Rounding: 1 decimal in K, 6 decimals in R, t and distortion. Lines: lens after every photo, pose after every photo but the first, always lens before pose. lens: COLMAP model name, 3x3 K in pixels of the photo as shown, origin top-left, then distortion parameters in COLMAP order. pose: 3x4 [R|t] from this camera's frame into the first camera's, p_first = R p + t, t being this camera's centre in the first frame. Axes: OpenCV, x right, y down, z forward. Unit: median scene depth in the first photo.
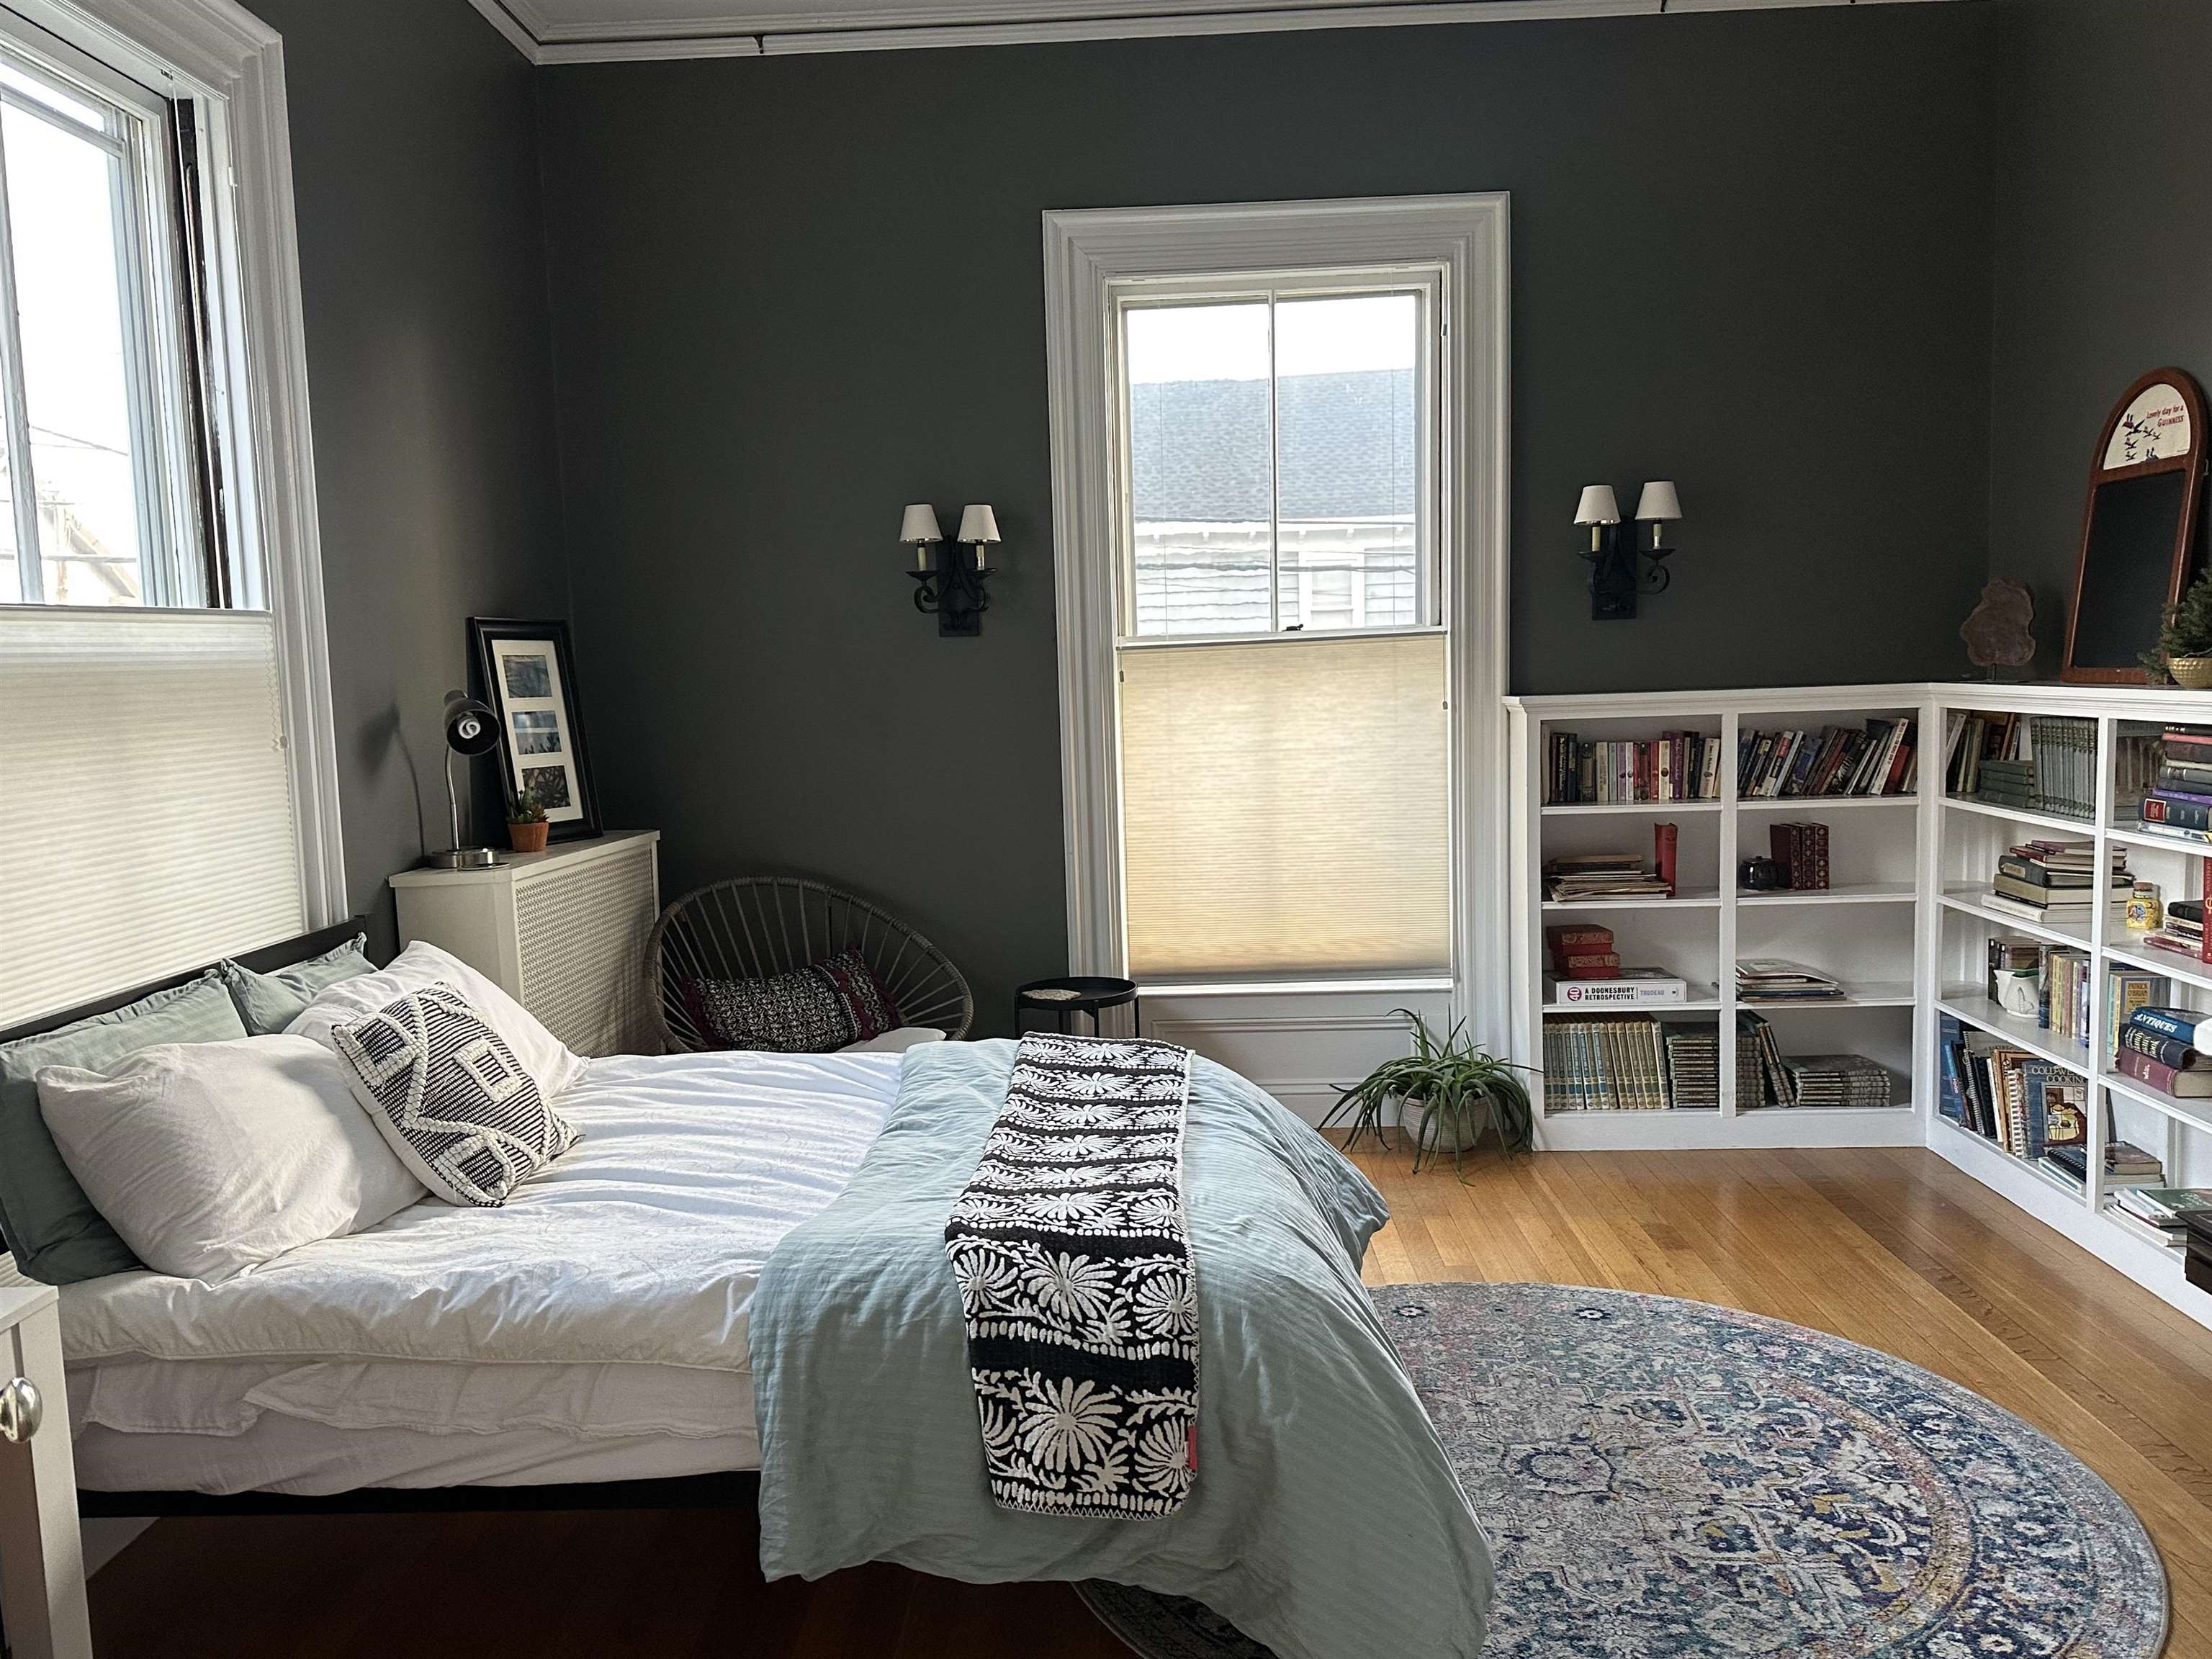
lens RADIAL K [[1697.2, 0, 1106.0], [0, 1697.2, 829.5], [0, 0, 1]] dist [0.029909, -0.005580]
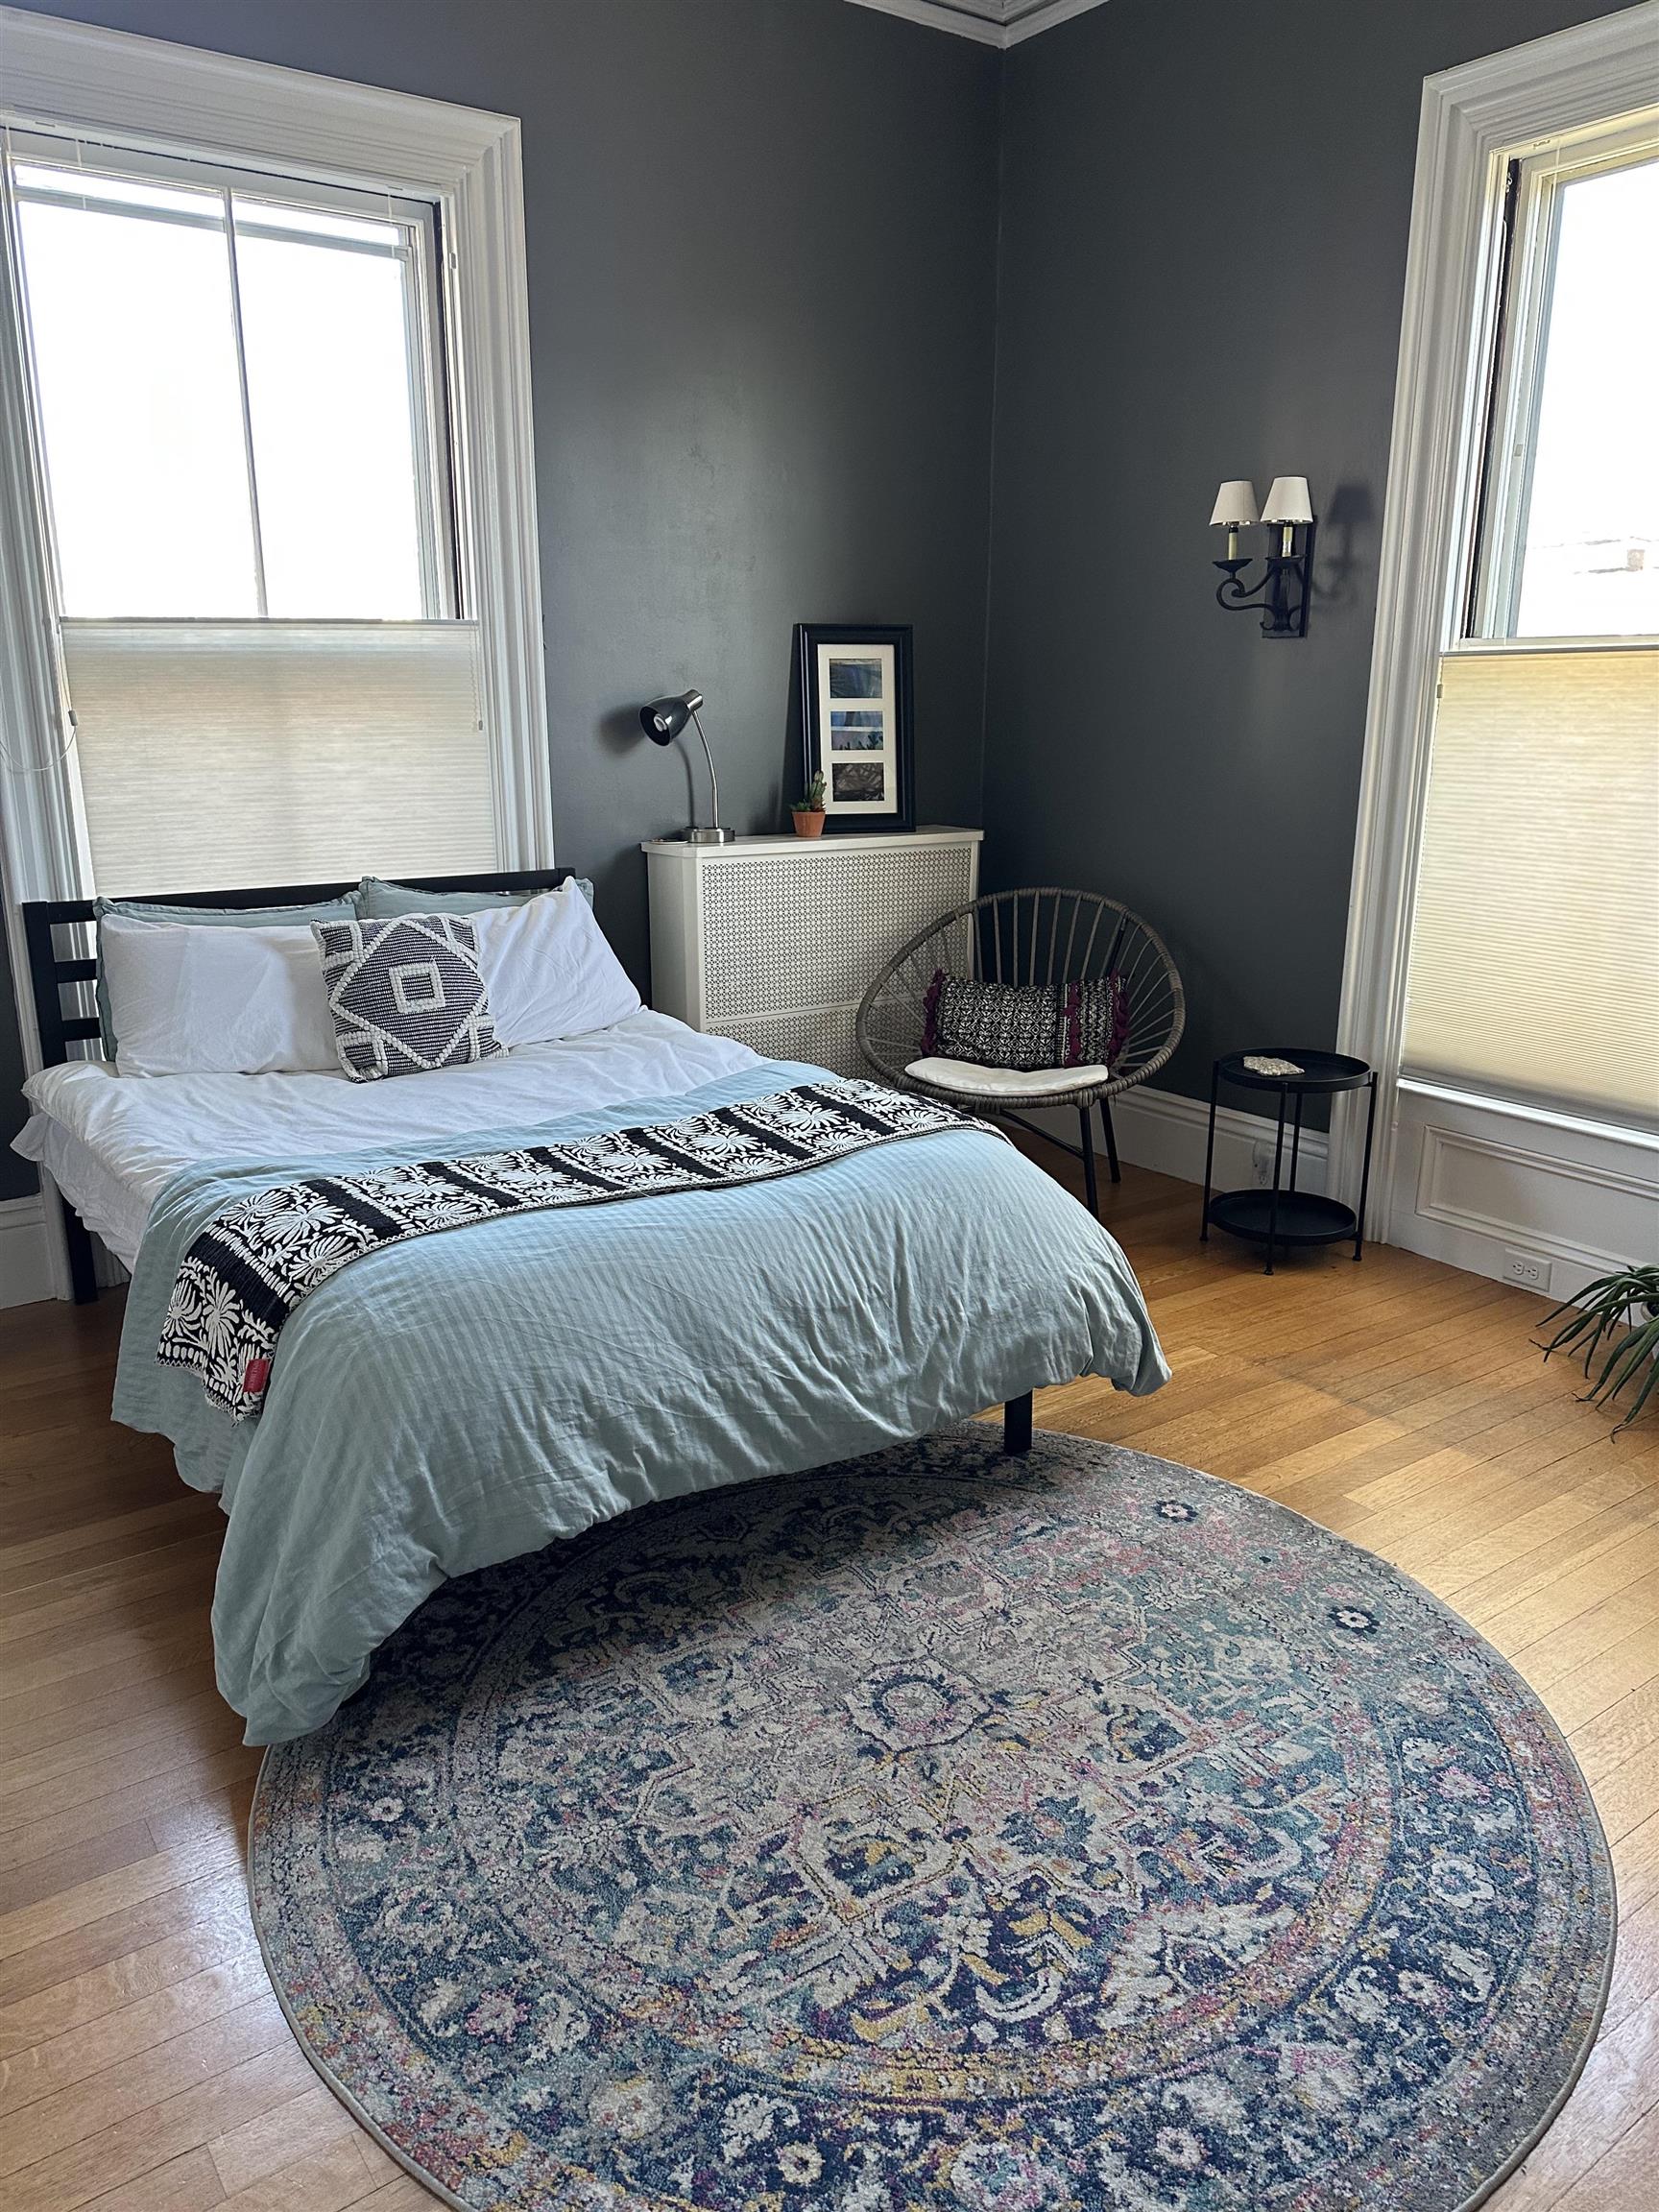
lens RADIAL K [[1553.3, 0, 829.5], [0, 1553.3, 1106.0], [0, 0, 1]] dist [0.059604, -0.095183]
pose [[0.594528, 0.228003, -0.771071, 0.503830], [-0.094797, 0.972142, 0.214367, -0.035833], [0.798467, -0.054352, 0.599580, 0.368179]]
